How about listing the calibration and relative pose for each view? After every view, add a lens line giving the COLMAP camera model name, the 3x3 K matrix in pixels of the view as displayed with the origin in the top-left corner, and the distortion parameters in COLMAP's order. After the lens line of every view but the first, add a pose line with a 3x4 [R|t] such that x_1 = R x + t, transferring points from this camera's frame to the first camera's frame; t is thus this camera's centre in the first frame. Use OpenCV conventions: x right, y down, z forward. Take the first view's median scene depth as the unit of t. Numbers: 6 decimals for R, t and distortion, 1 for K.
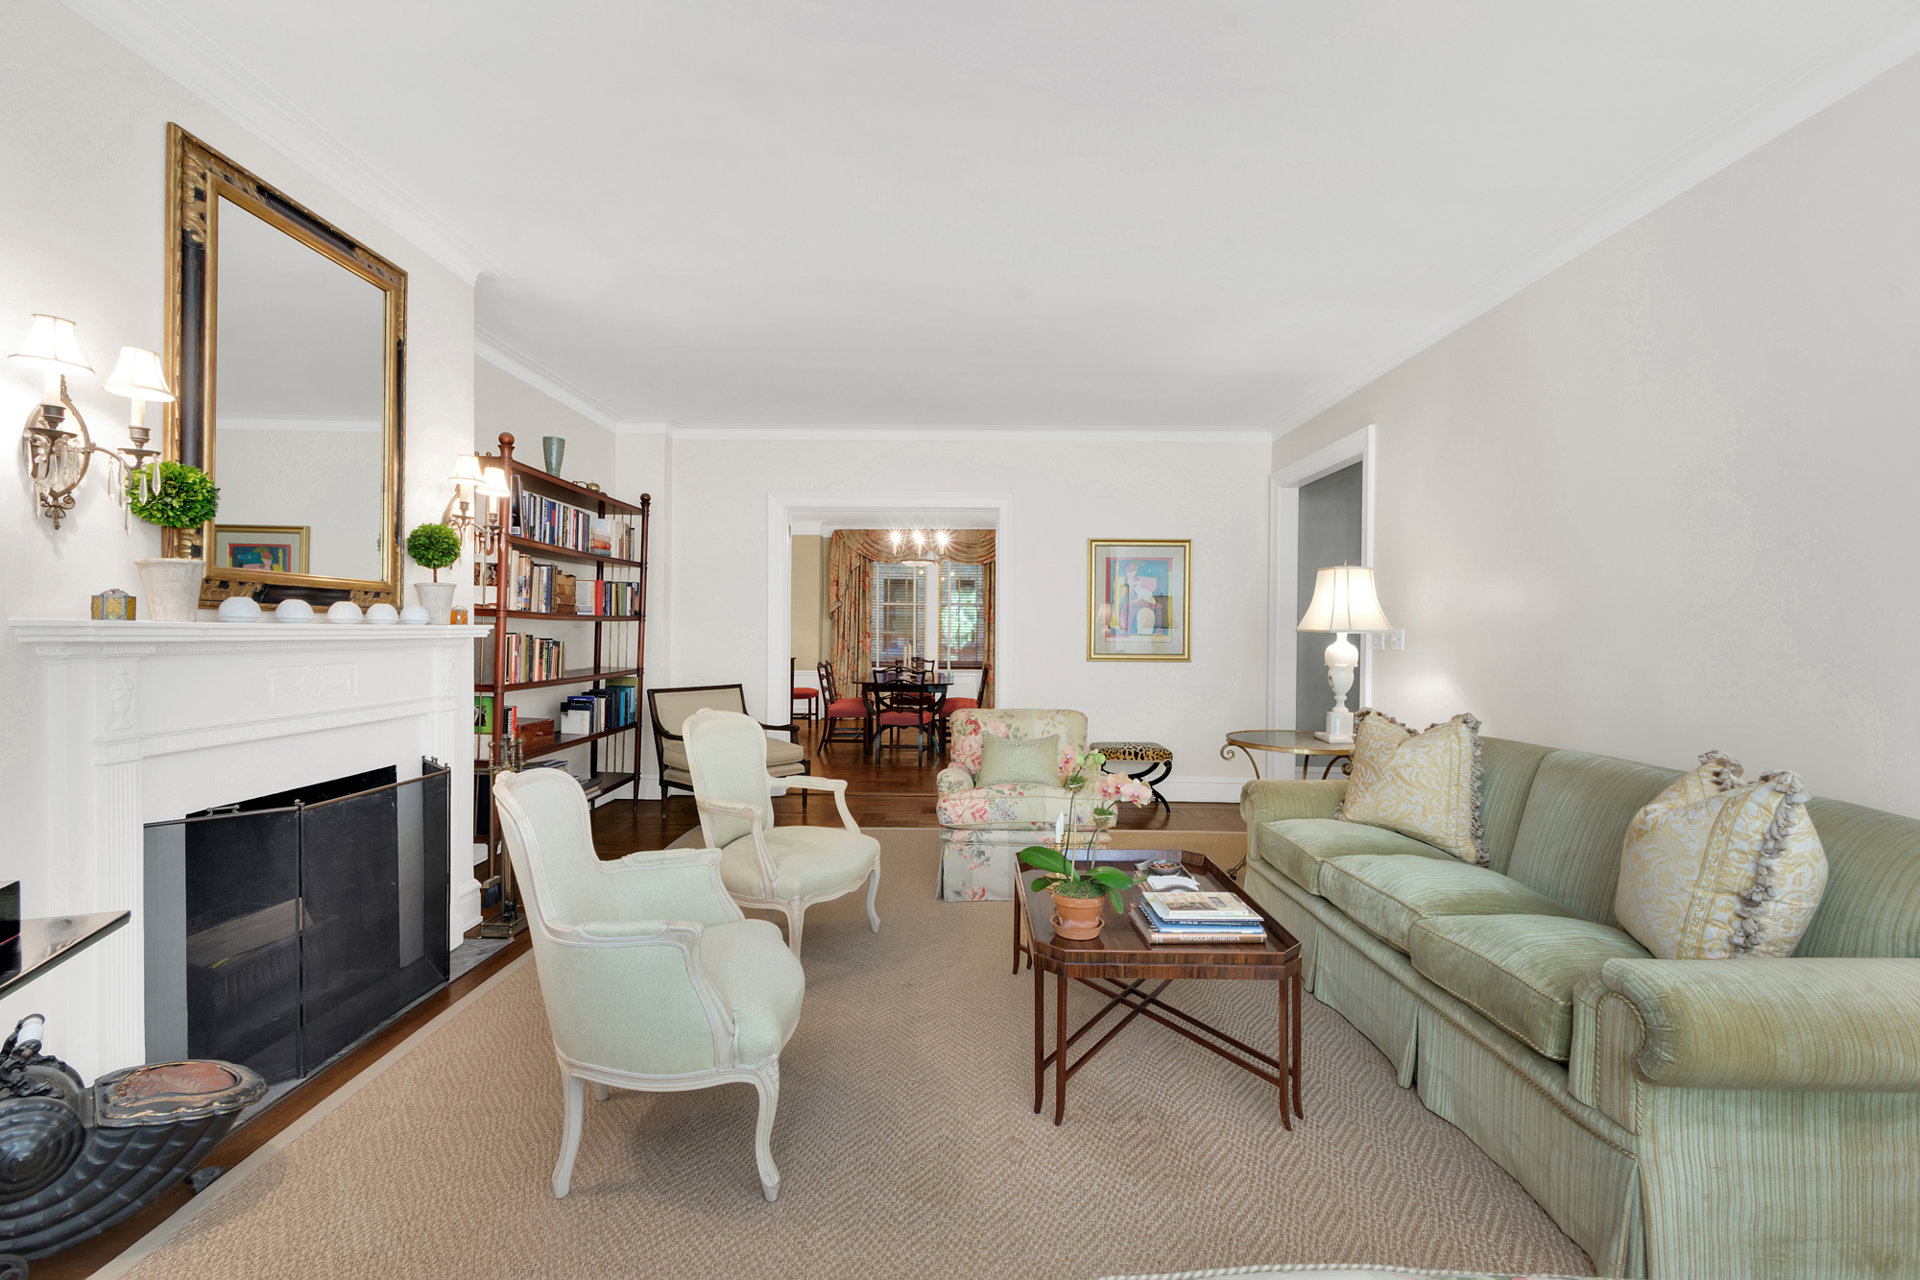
lens RADIAL K [[837.4, 0, 962.2], [0, 837.4, 642.7], [0, 0, 1]] dist [0.000792, -0.000464]
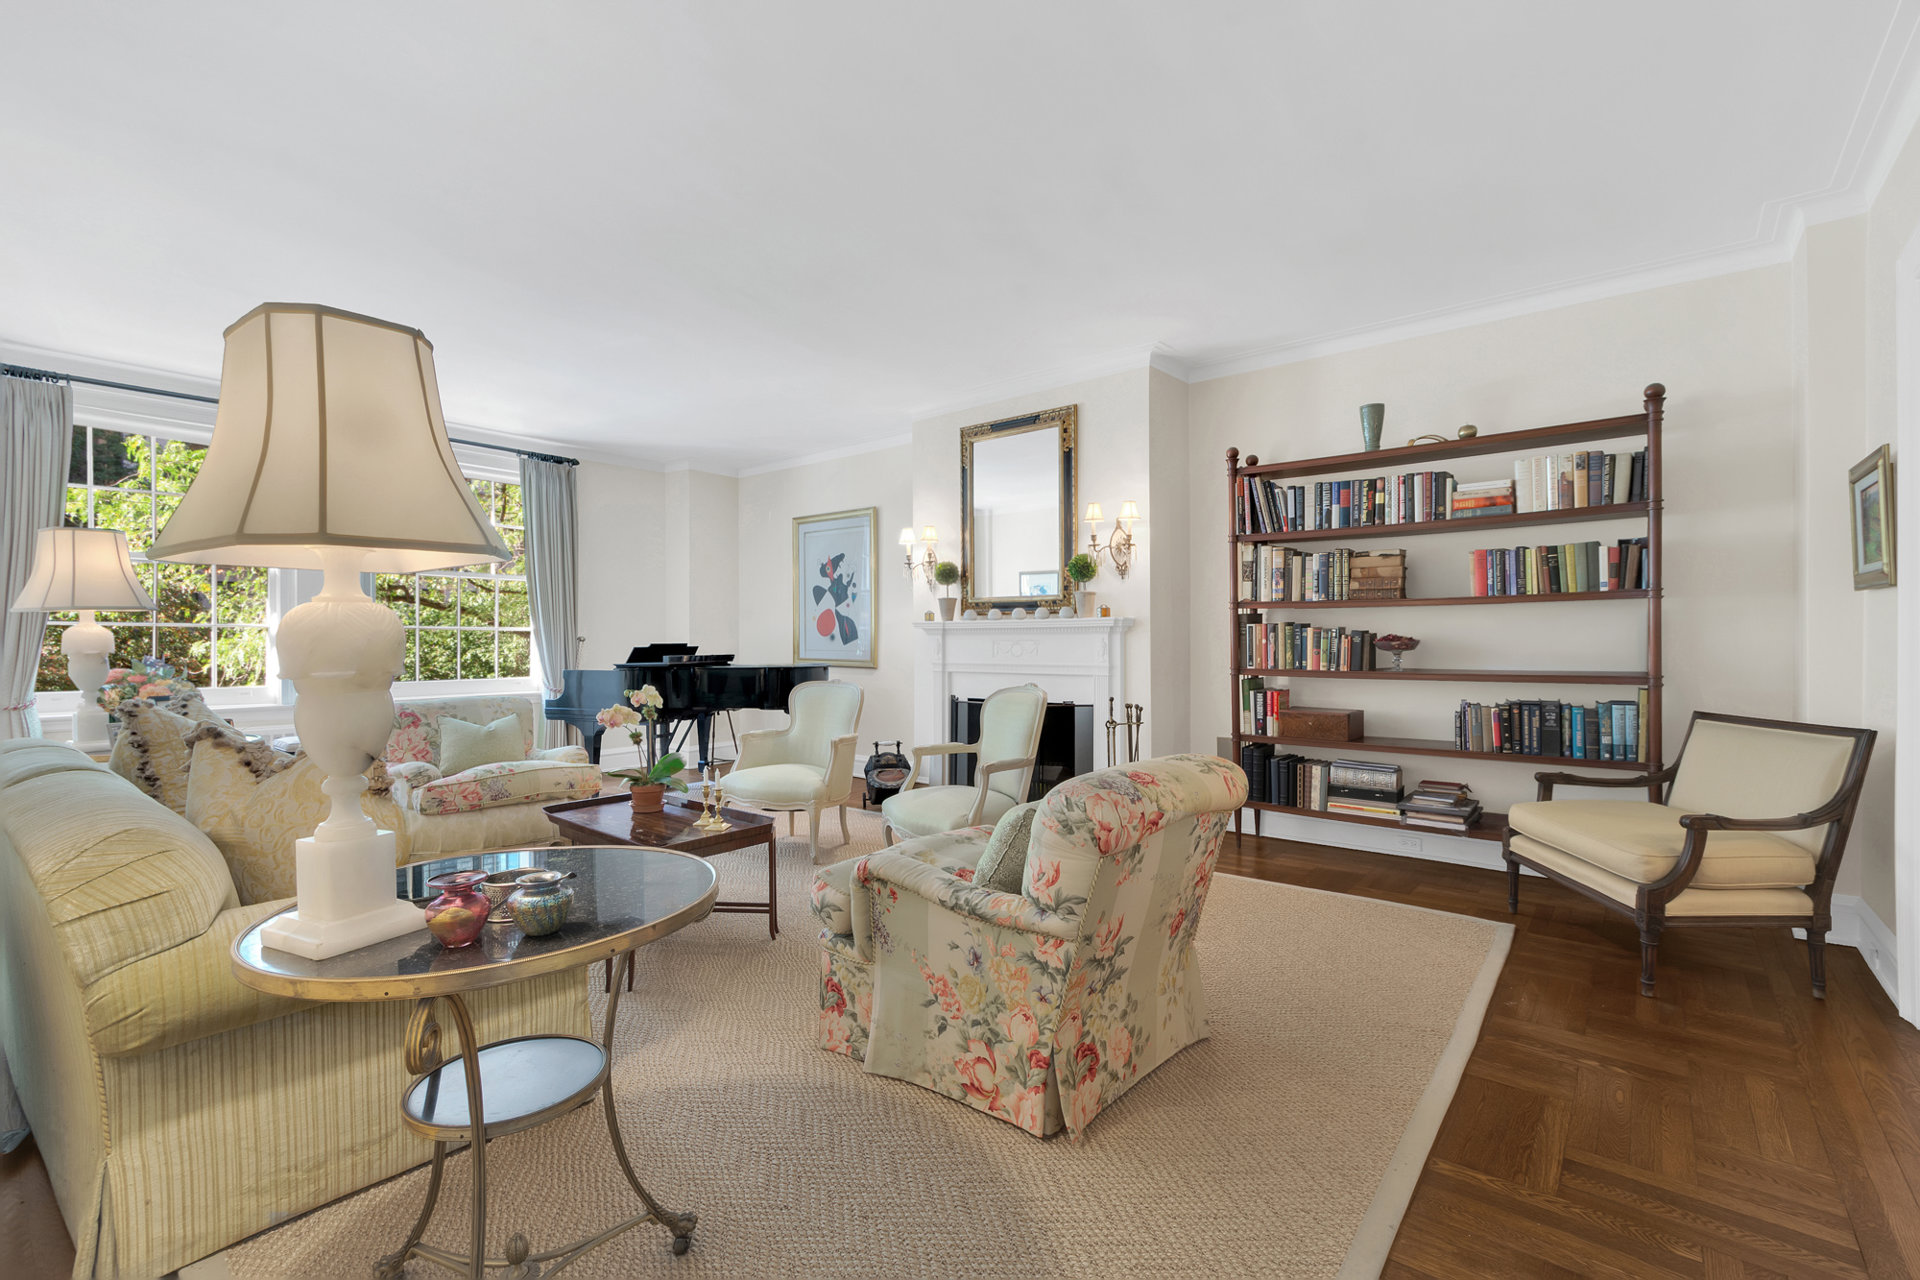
lens RADIAL K [[837.4, 0, 957.6], [0, 837.4, 641.5], [0, 0, 1]] dist [0.000792, -0.000464]
pose [[-0.622856, -0.007365, -0.782302, 0.581891], [-0.014733, 0.999889, 0.002317, 0.017533], [0.782198, 0.012969, -0.622895, 1.423586]]
